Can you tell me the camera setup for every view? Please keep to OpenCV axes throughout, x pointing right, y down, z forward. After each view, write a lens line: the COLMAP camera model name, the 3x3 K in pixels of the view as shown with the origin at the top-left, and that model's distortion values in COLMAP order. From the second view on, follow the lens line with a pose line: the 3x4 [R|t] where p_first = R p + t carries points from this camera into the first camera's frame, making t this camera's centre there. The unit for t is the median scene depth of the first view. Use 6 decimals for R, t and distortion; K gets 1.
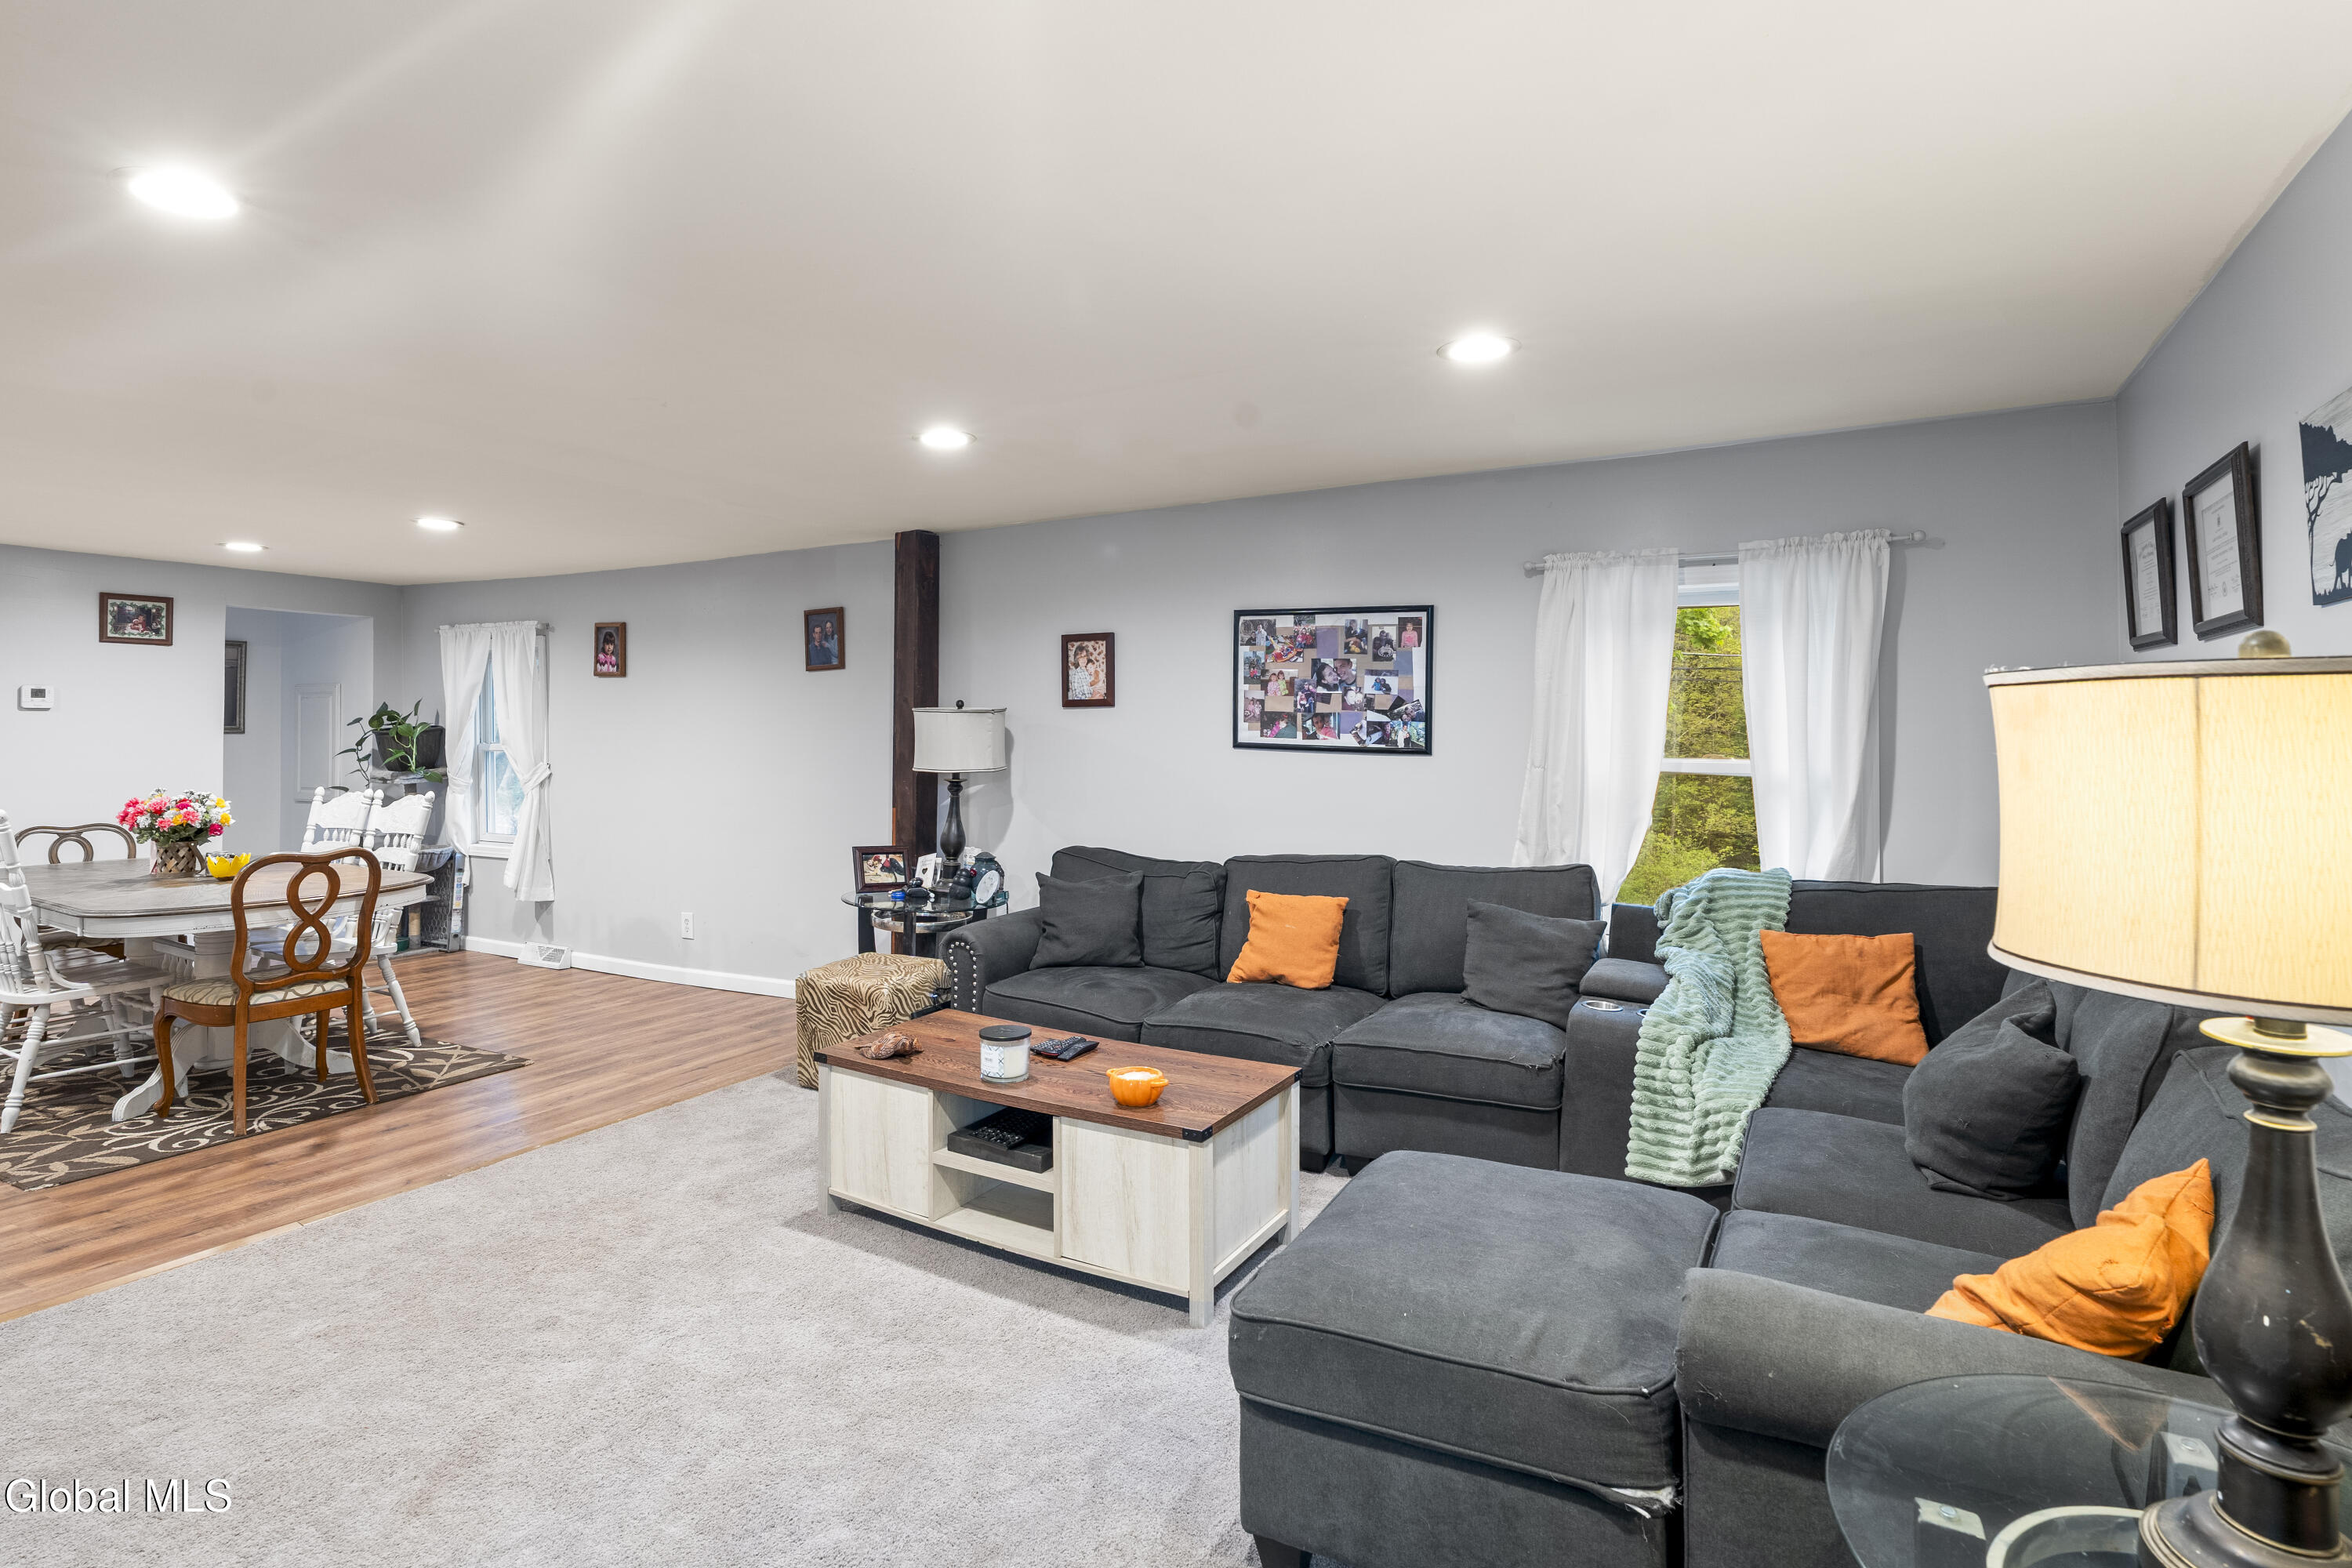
lens RADIAL K [[1171.0, 0, 1173.4], [0, 1171.0, 732.9], [0, 0, 1]] dist [-0.008468, 0.003239]
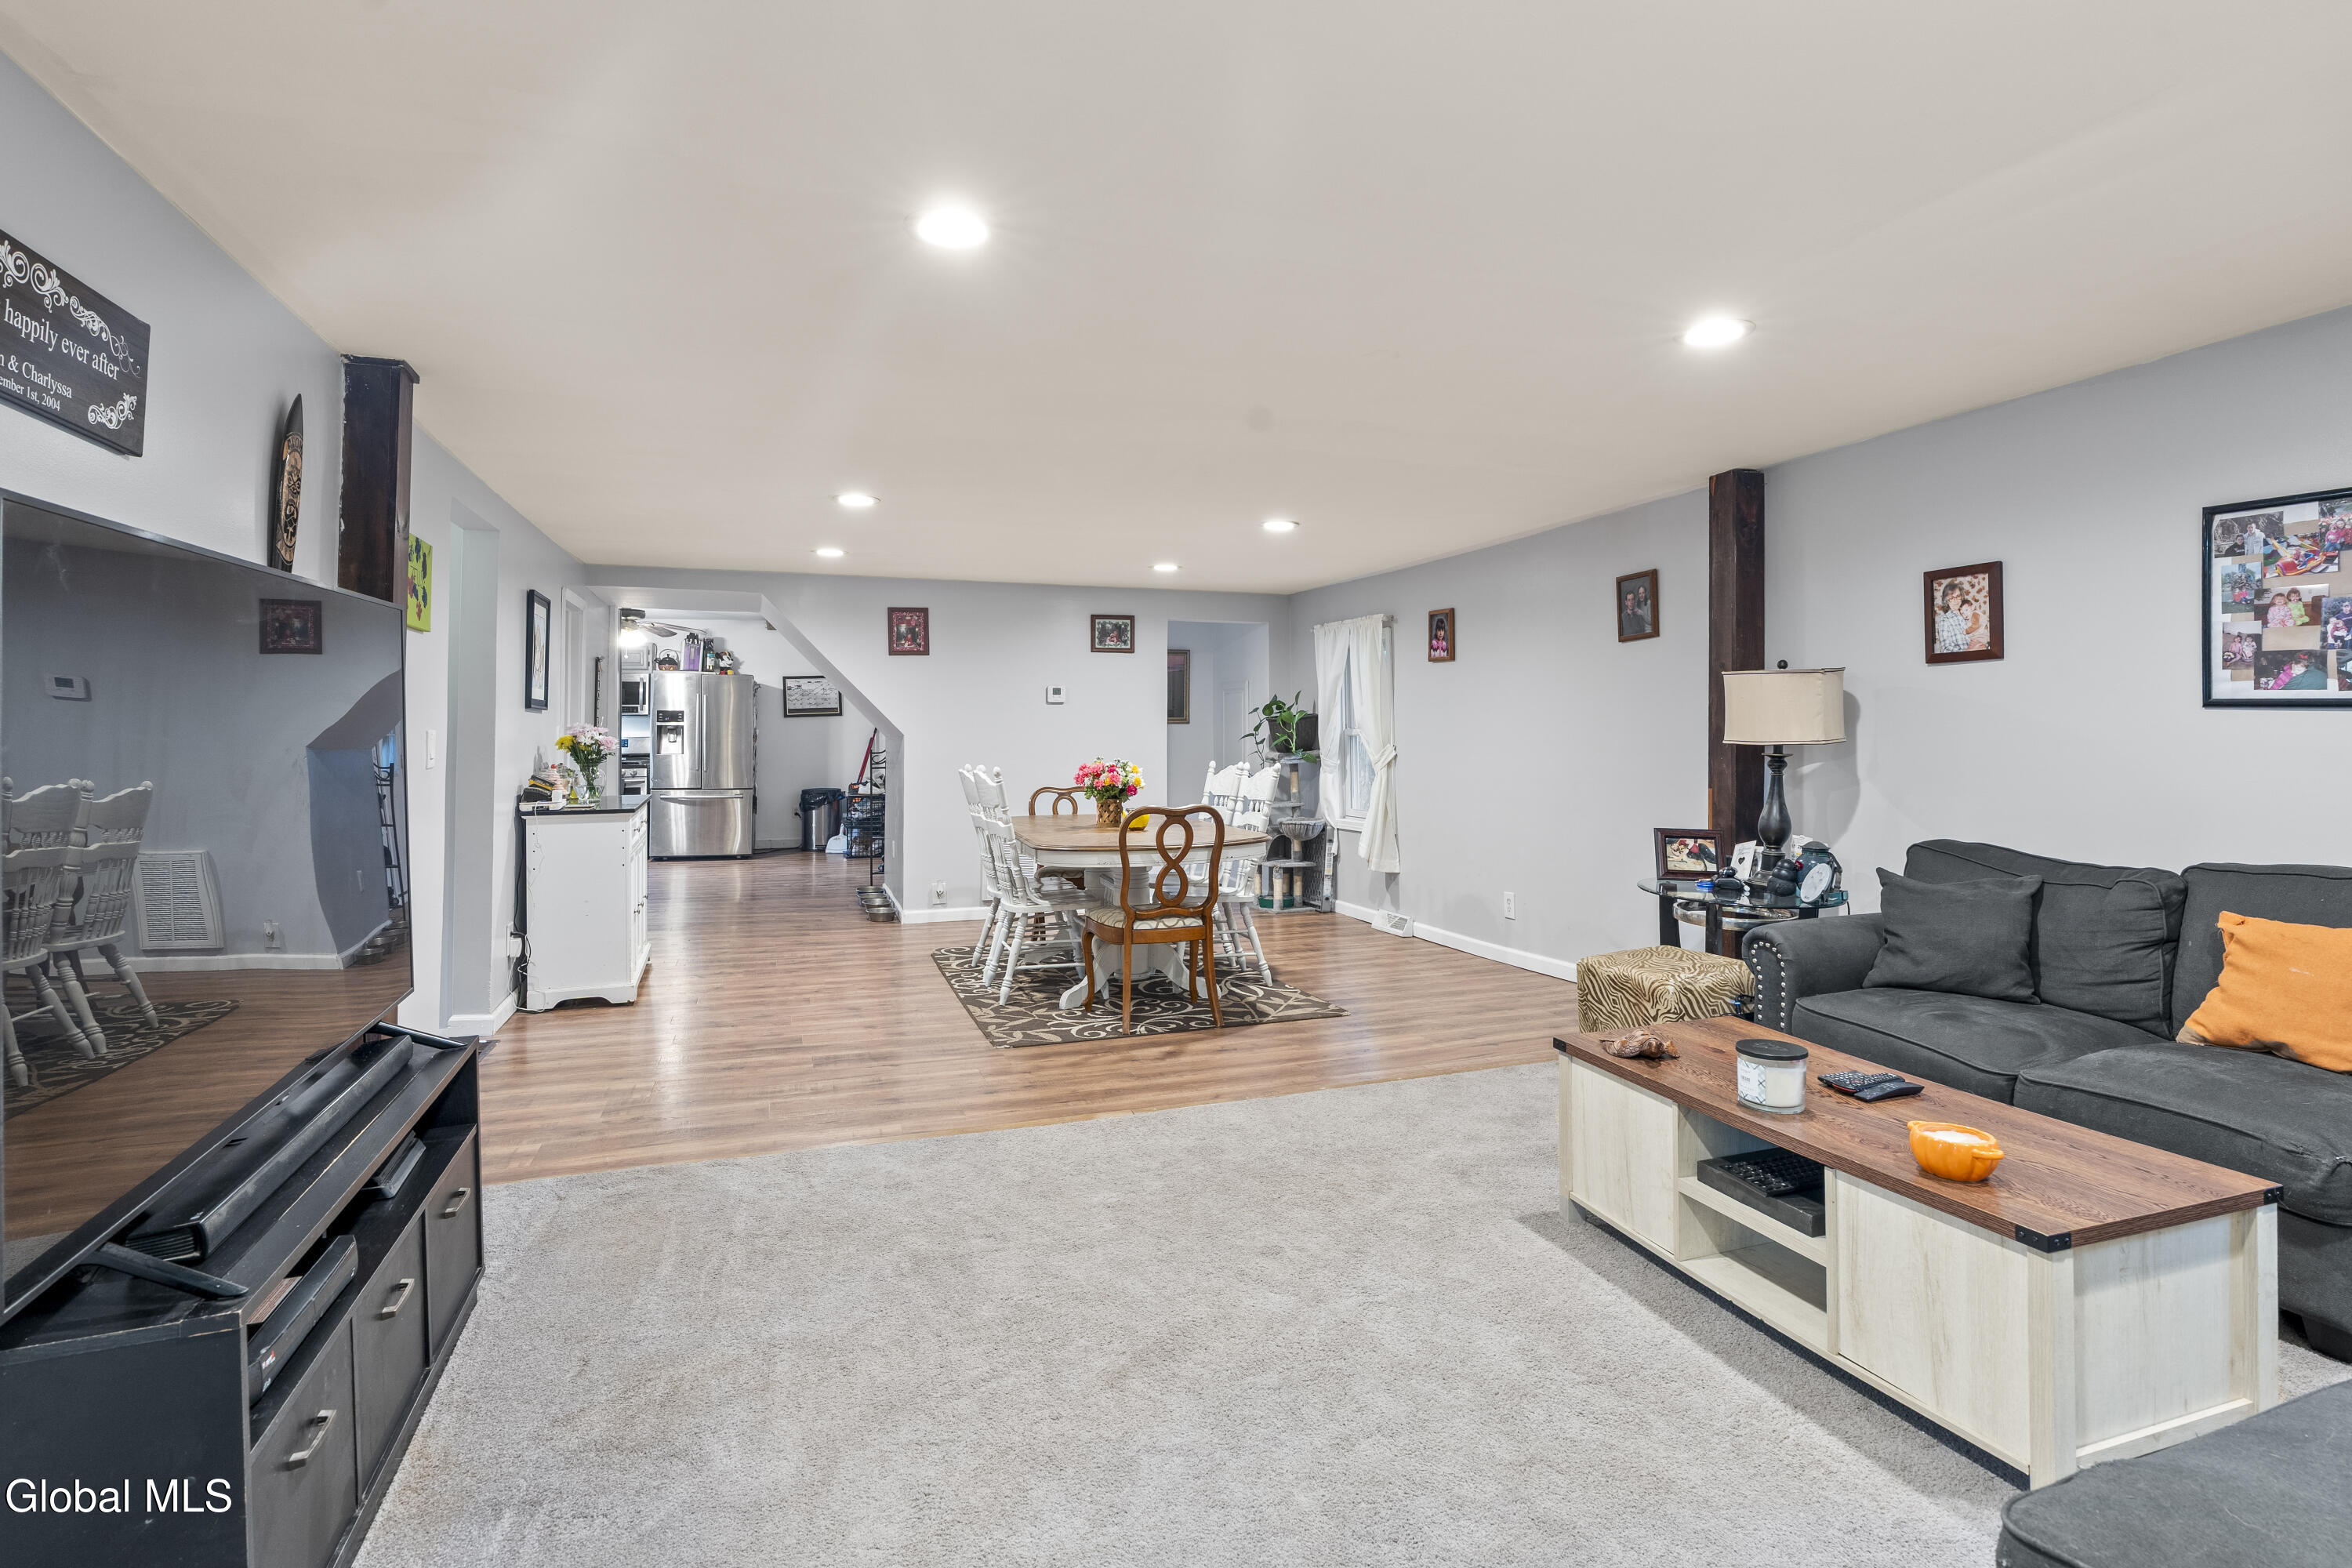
lens RADIAL K [[1171.0, 0, 1201.2], [0, 1171.0, 735.5], [0, 0, 1]] dist [-0.008468, 0.003239]
pose [[0.756879, -0.007490, -0.653513, 0.056730], [0.007422, 0.999968, -0.002864, 0.028973], [0.653513, -0.002683, 0.756910, 0.099908]]
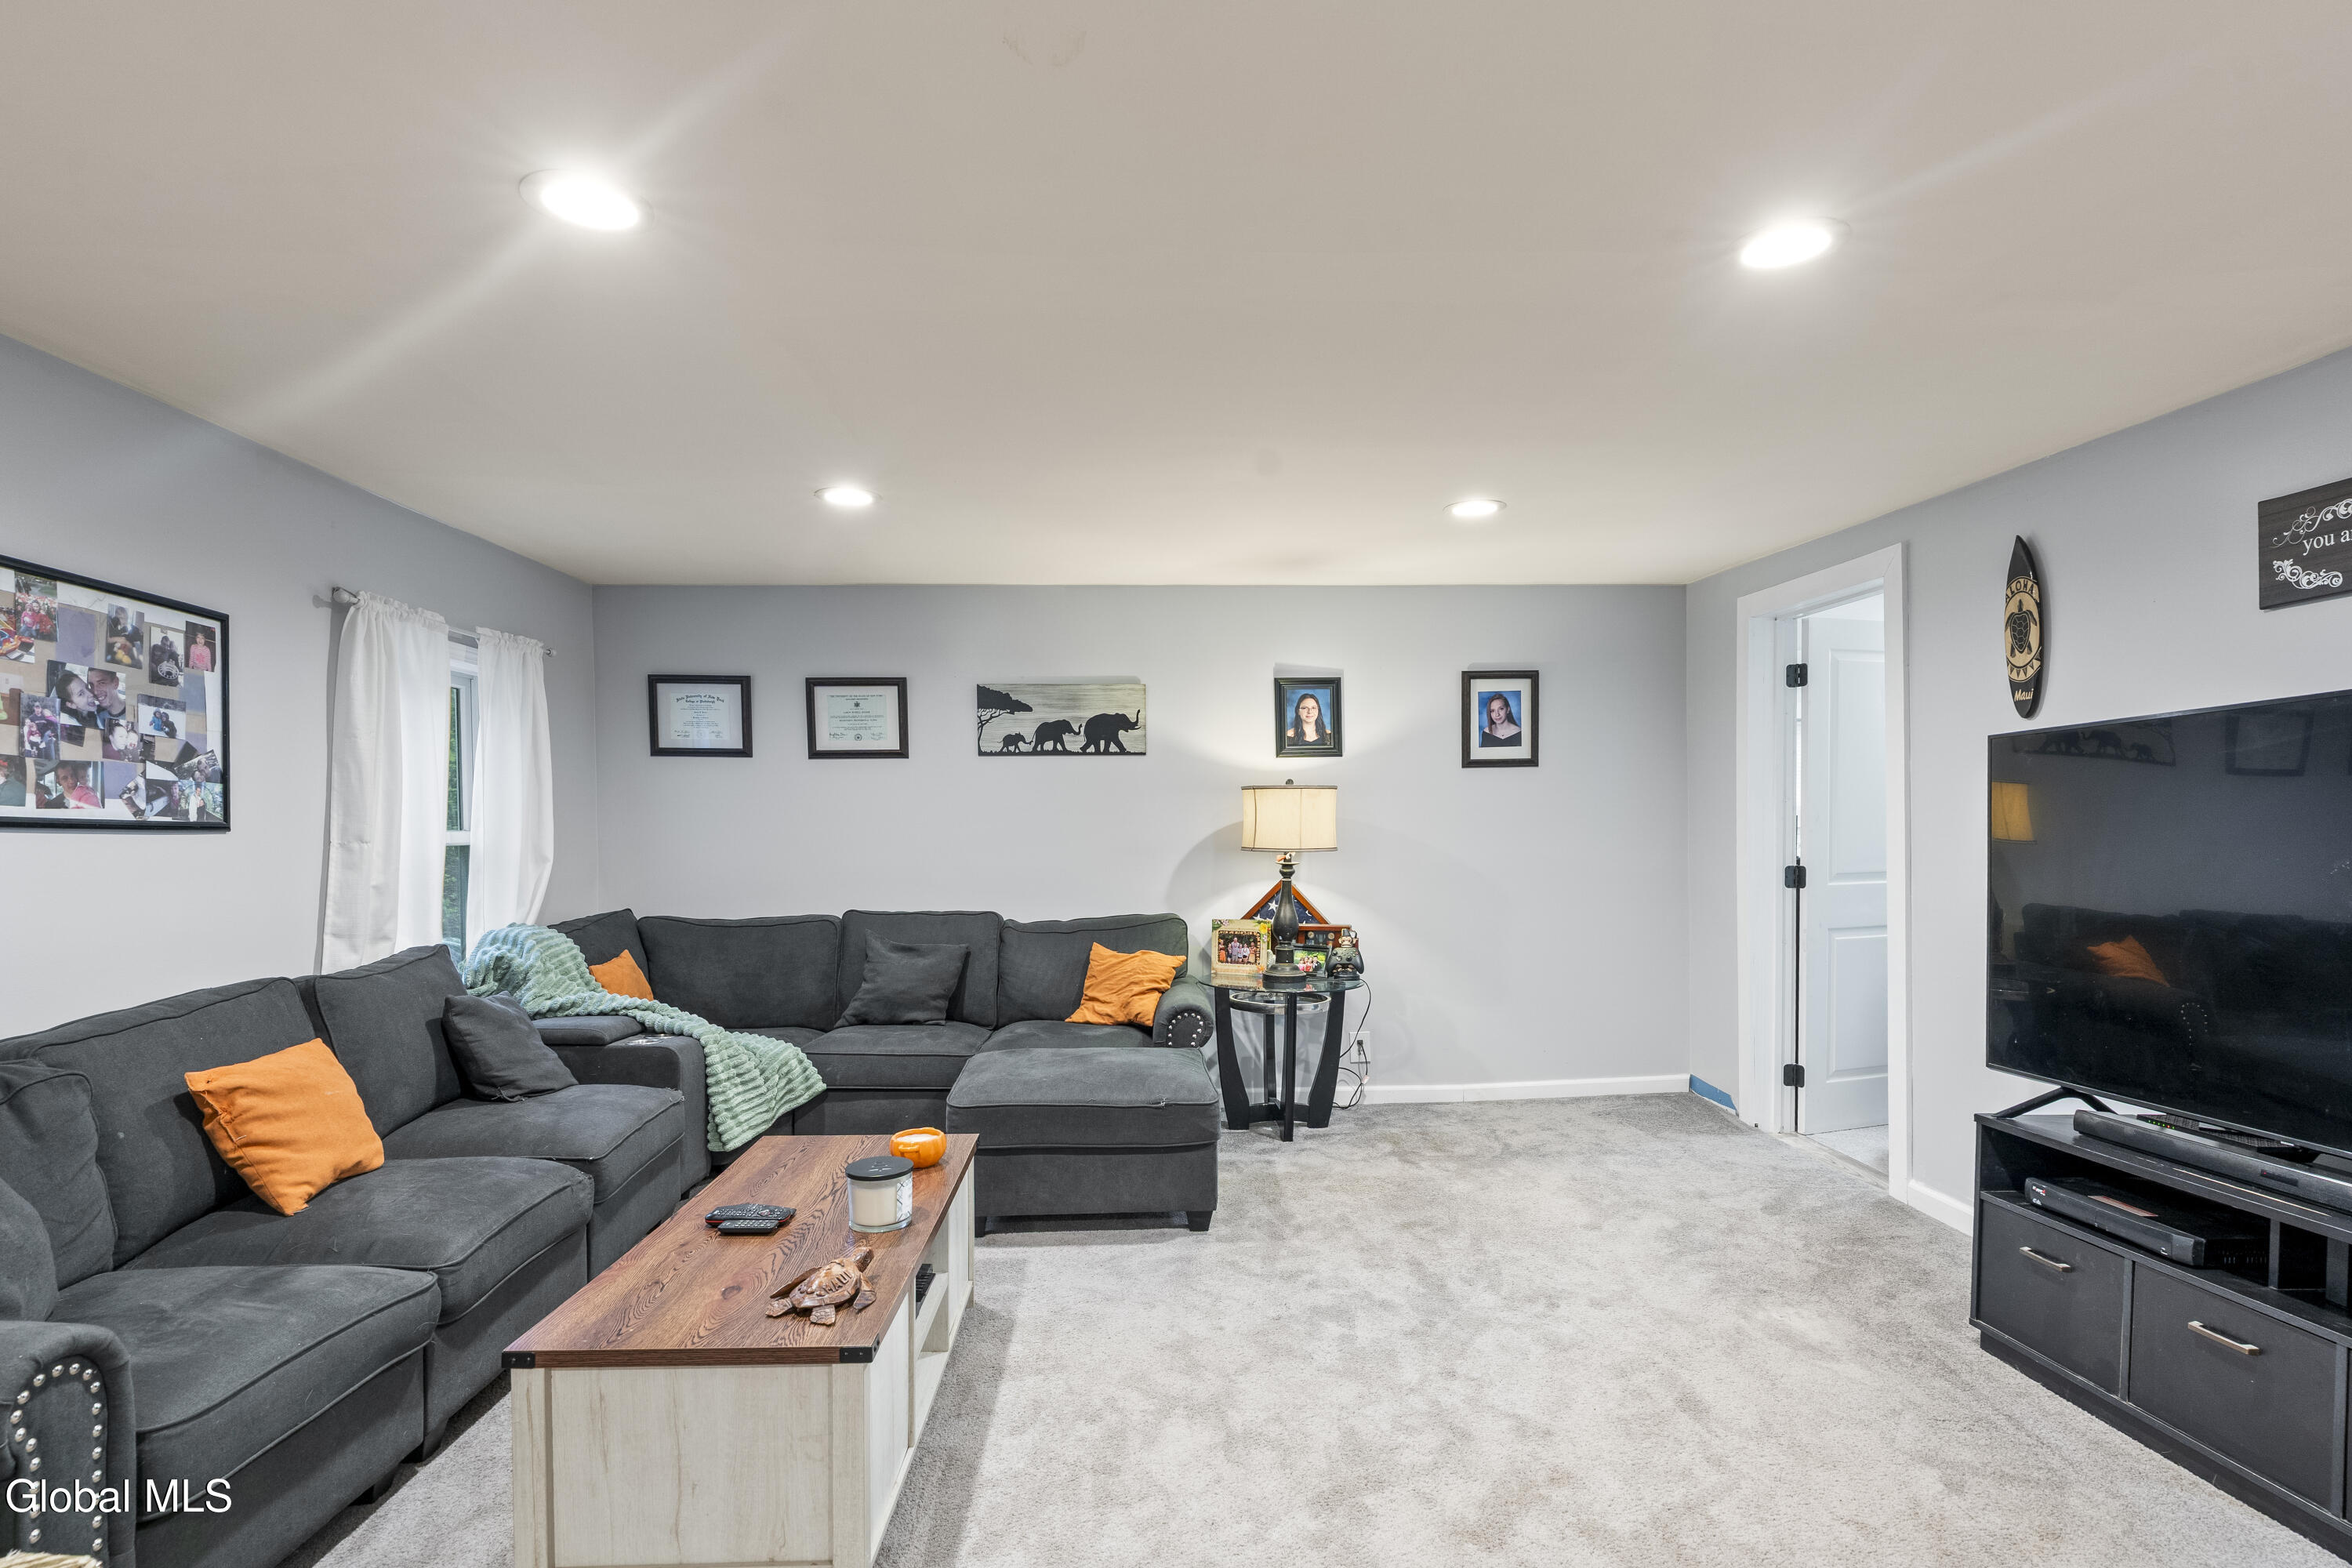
lens RADIAL K [[1095.0, 0, 1168.5], [0, 1095.0, 889.1], [0, 0, 1]] dist [-0.006991, 0.002104]
pose [[-0.519617, -0.052493, 0.852785, -0.613489], [0.006304, 0.997848, 0.065264, 0.013927], [-0.854376, 0.039288, -0.518168, 0.849998]]
